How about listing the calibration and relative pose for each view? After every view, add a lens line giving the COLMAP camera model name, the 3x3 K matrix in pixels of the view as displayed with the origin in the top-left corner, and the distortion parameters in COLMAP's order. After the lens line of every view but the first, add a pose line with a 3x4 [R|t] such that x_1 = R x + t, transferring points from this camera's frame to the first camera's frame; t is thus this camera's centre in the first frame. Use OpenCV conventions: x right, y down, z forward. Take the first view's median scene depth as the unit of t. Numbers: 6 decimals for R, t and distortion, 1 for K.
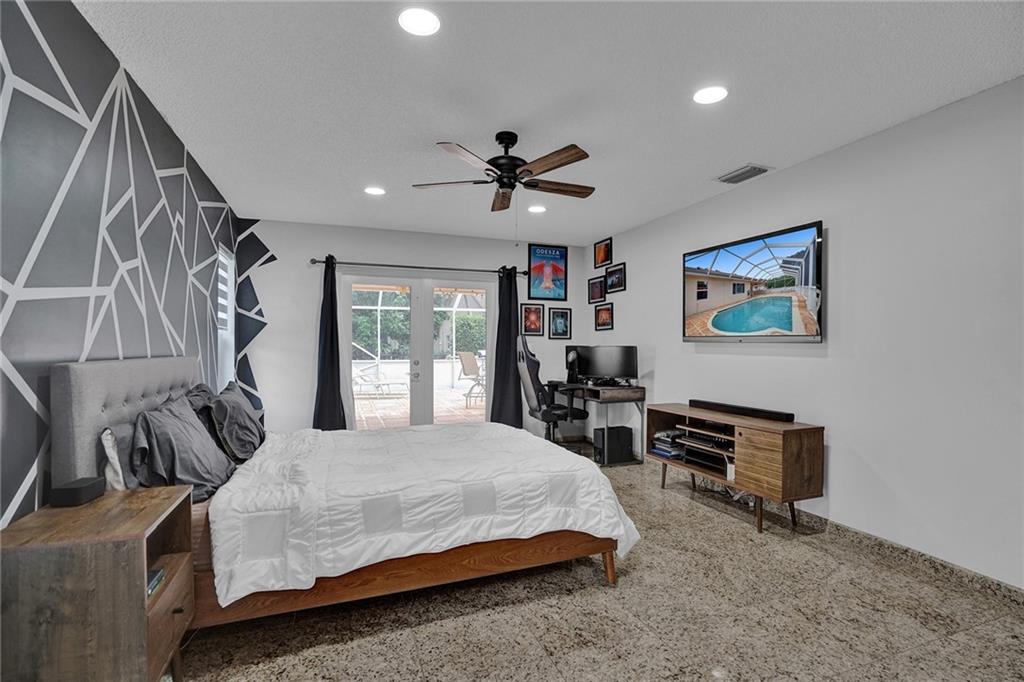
lens RADIAL K [[481.8, 0, 515.5], [0, 481.8, 345.3], [0, 0, 1]] dist [-0.054714, 0.023831]
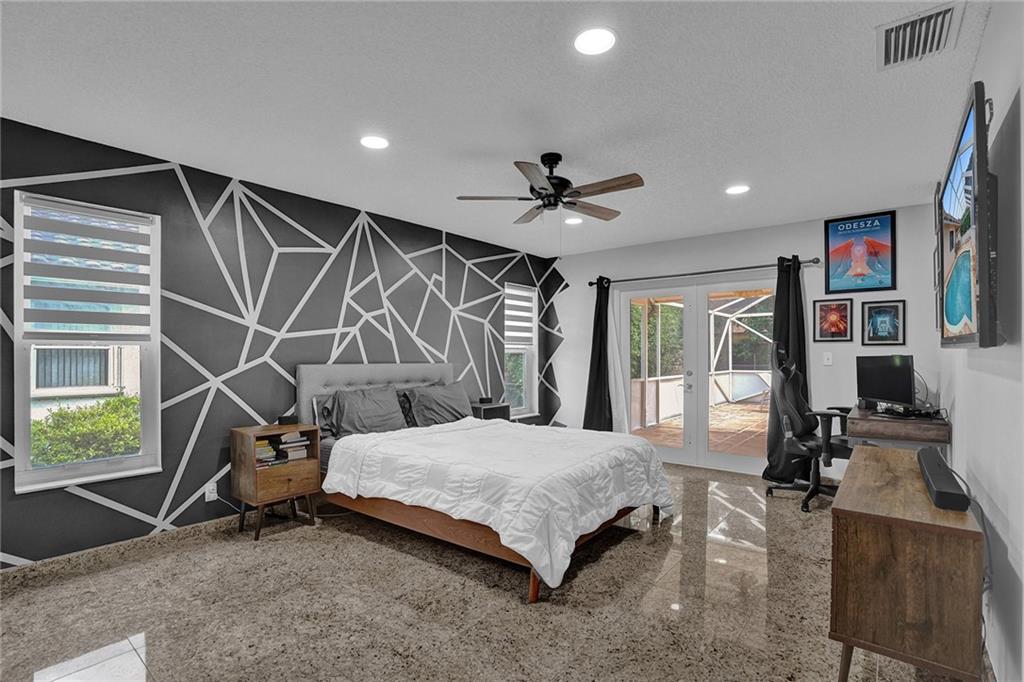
lens RADIAL K [[486.8, 0, 510.5], [0, 486.8, 350.9], [0, 0, 1]] dist [-0.064631, 0.025412]
pose [[0.496343, -0.009976, -0.868069, 0.764860], [0.003778, 0.999949, -0.009331, -0.001142], [0.868118, 0.001352, 0.496356, 0.352307]]
